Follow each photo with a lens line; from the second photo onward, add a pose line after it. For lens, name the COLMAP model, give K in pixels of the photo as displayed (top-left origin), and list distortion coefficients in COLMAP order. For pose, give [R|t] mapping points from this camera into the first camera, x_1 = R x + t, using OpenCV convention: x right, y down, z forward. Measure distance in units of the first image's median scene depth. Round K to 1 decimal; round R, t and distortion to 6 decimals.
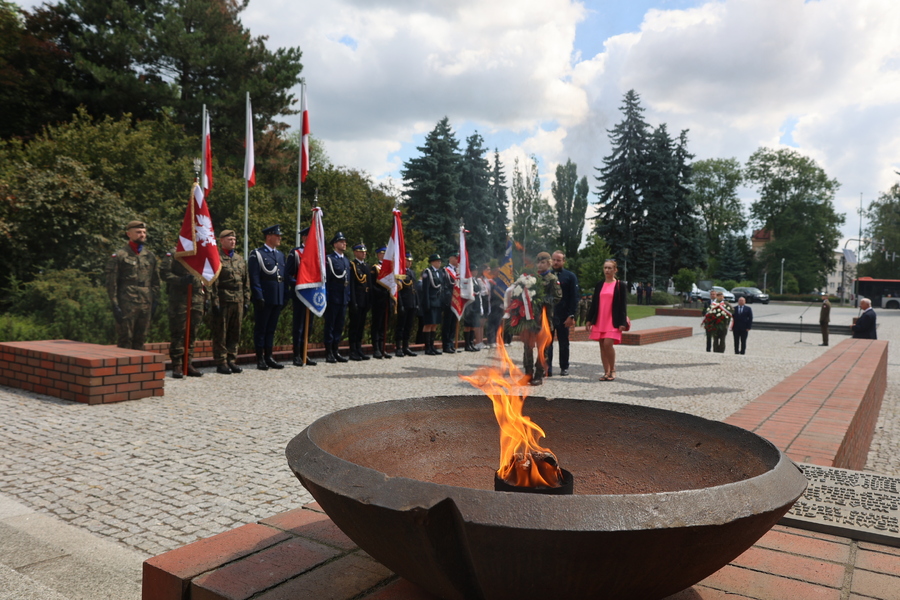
lens RADIAL K [[683.7, 0, 450.0], [0, 683.7, 300.0], [0, 0, 1]] dist [-0.004693, -0.001290]
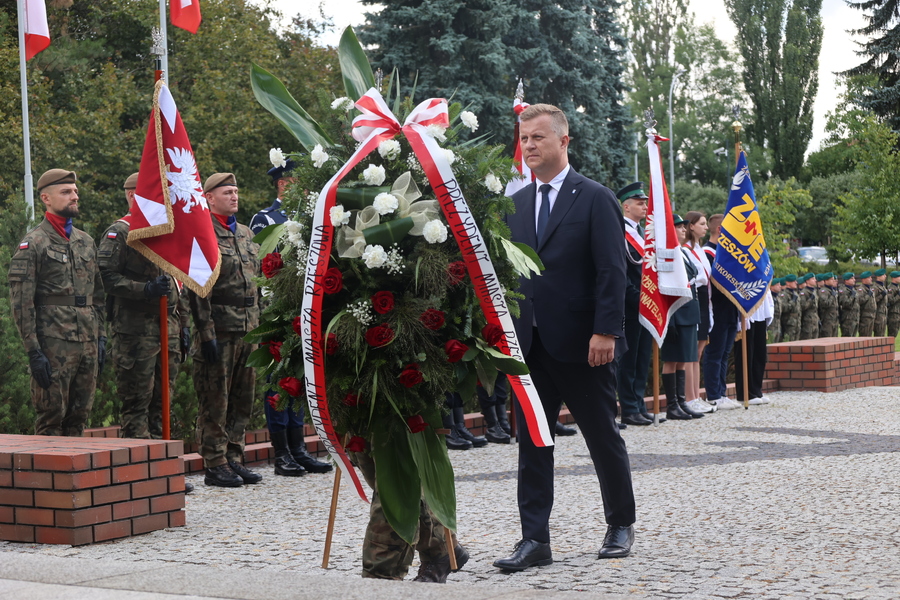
lens RADIAL K [[1907.4, 0, 450.0], [0, 1907.4, 300.0], [0, 0, 1]] dist [-0.013527, 0.301746]
pose [[0.997940, -0.063241, 0.010815, -0.063057], [0.063322, 0.997966, -0.007359, 0.000451], [-0.010328, 0.008029, 0.999914, -0.096405]]
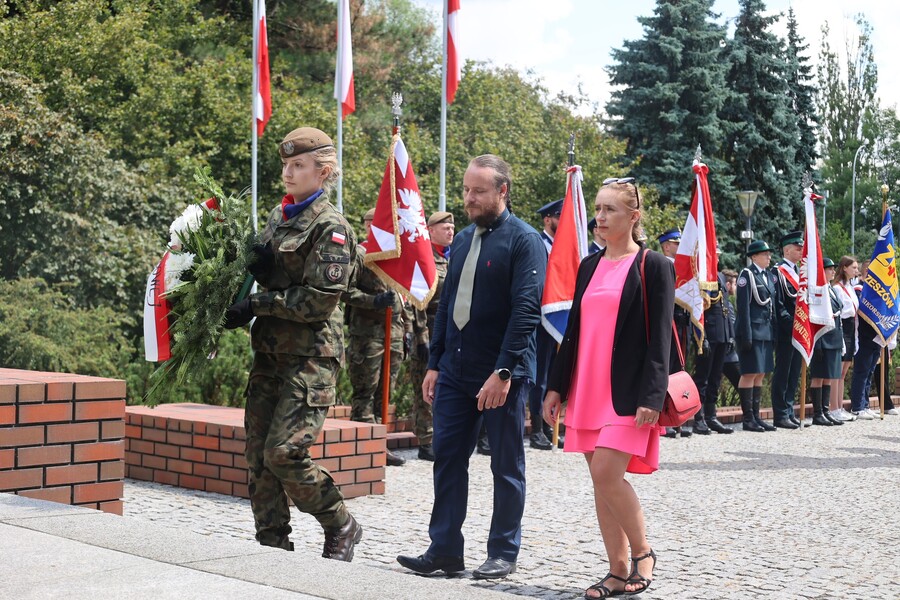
lens RADIAL K [[1434.1, 0, 450.0], [0, 1434.1, 300.0], [0, 0, 1]] dist [-0.016193, 0.144402]
pose [[0.988650, -0.015242, -0.149464, -0.045541], [0.012597, 0.999747, -0.018628, -0.001802], [0.149710, 0.016534, 0.988592, -0.065742]]
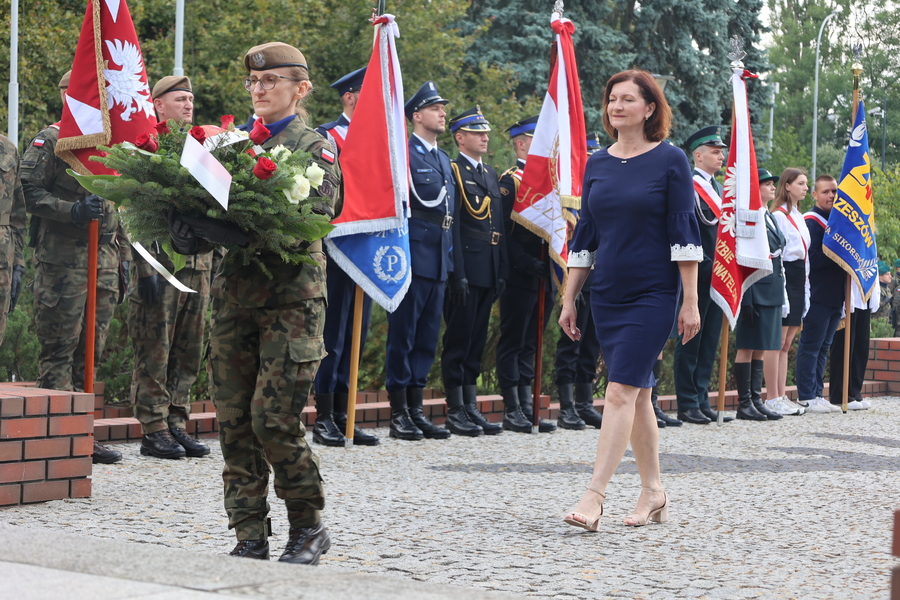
lens RADIAL K [[2290.1, 0, 450.0], [0, 2290.1, 300.0], [0, 0, 1]] dist [-0.012705, 0.412774]
pose [[0.999376, -0.000443, -0.035315, -0.043344], [0.000540, 0.999996, 0.002739, 0.005678], [0.035313, -0.002757, 0.999372, -0.088096]]
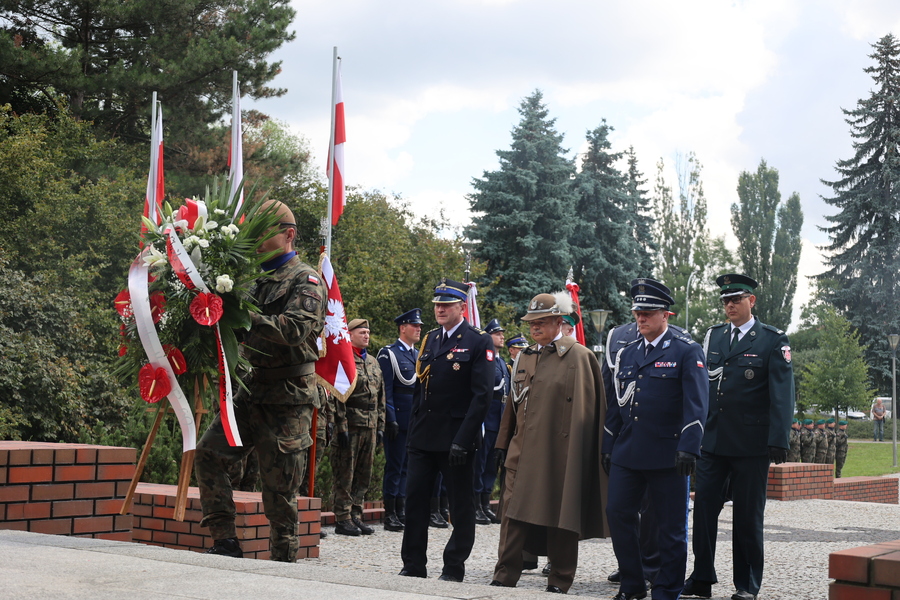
lens RADIAL K [[1374.3, 0, 450.6], [0, 1374.3, 317.7], [0, 0, 1]] dist [-0.008443, 0.084892]
pose [[0.999068, -0.008774, -0.042258, -0.059086], [0.005076, 0.996209, -0.086850, 0.004617], [0.042860, 0.086554, 0.995325, -0.114885]]
